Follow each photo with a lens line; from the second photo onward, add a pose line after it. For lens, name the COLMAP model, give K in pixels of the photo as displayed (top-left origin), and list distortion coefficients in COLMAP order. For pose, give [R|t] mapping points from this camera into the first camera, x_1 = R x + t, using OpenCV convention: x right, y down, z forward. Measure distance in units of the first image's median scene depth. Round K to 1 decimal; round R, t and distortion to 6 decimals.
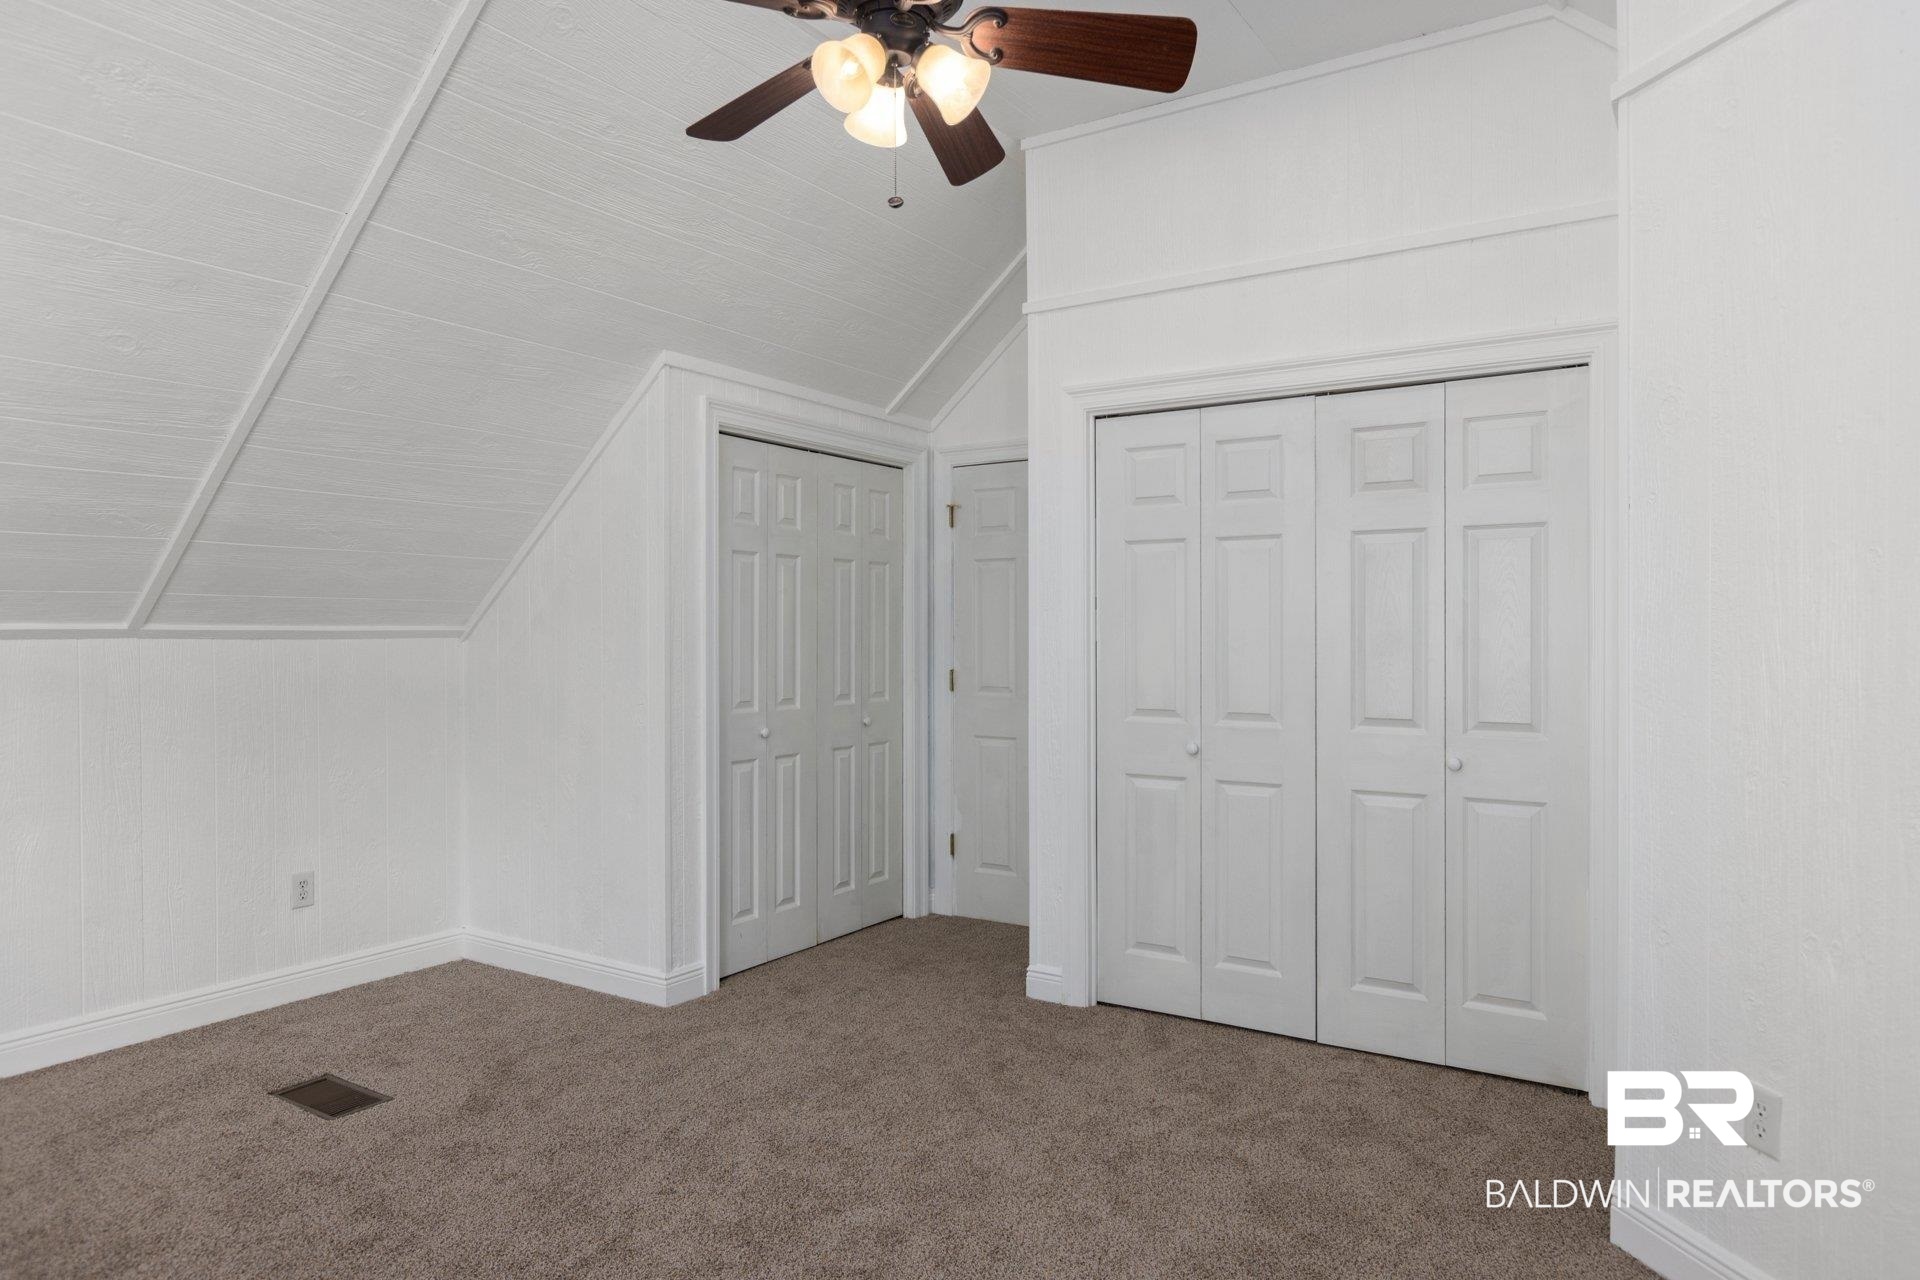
lens RADIAL K [[1161.1, 0, 952.9], [0, 1161.1, 644.1], [0, 0, 1]] dist [0.007713, 0.005249]
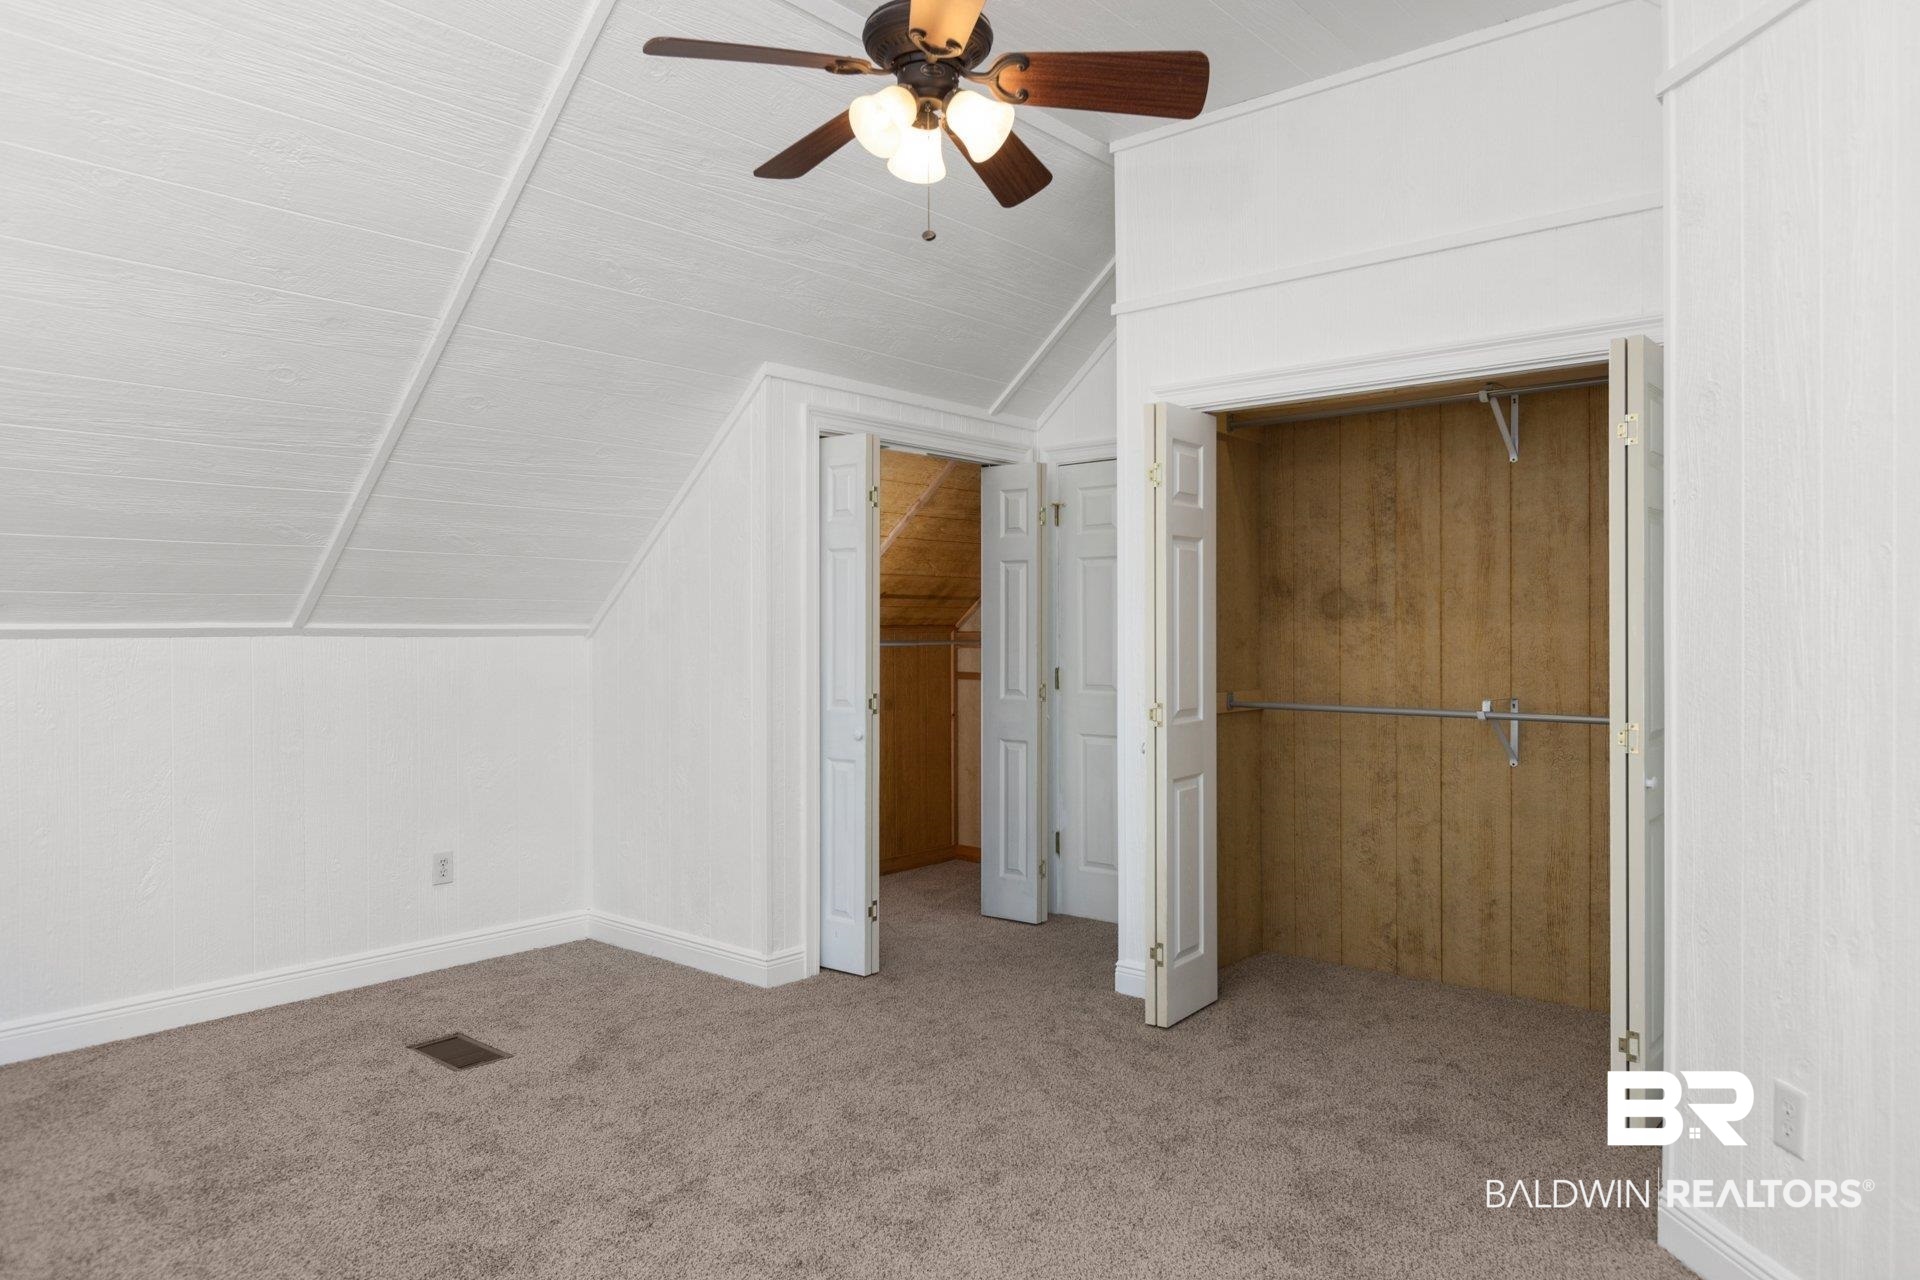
lens RADIAL K [[1224.5, 0, 962.9], [0, 1224.5, 641.1], [0, 0, 1]] dist [0.025167, -0.002415]
pose [[0.991640, 0.000633, -0.129037, 0.093689], [-0.000901, 0.999998, -0.002018, 0.002379], [0.129036, 0.002117, 0.991638, -0.099652]]
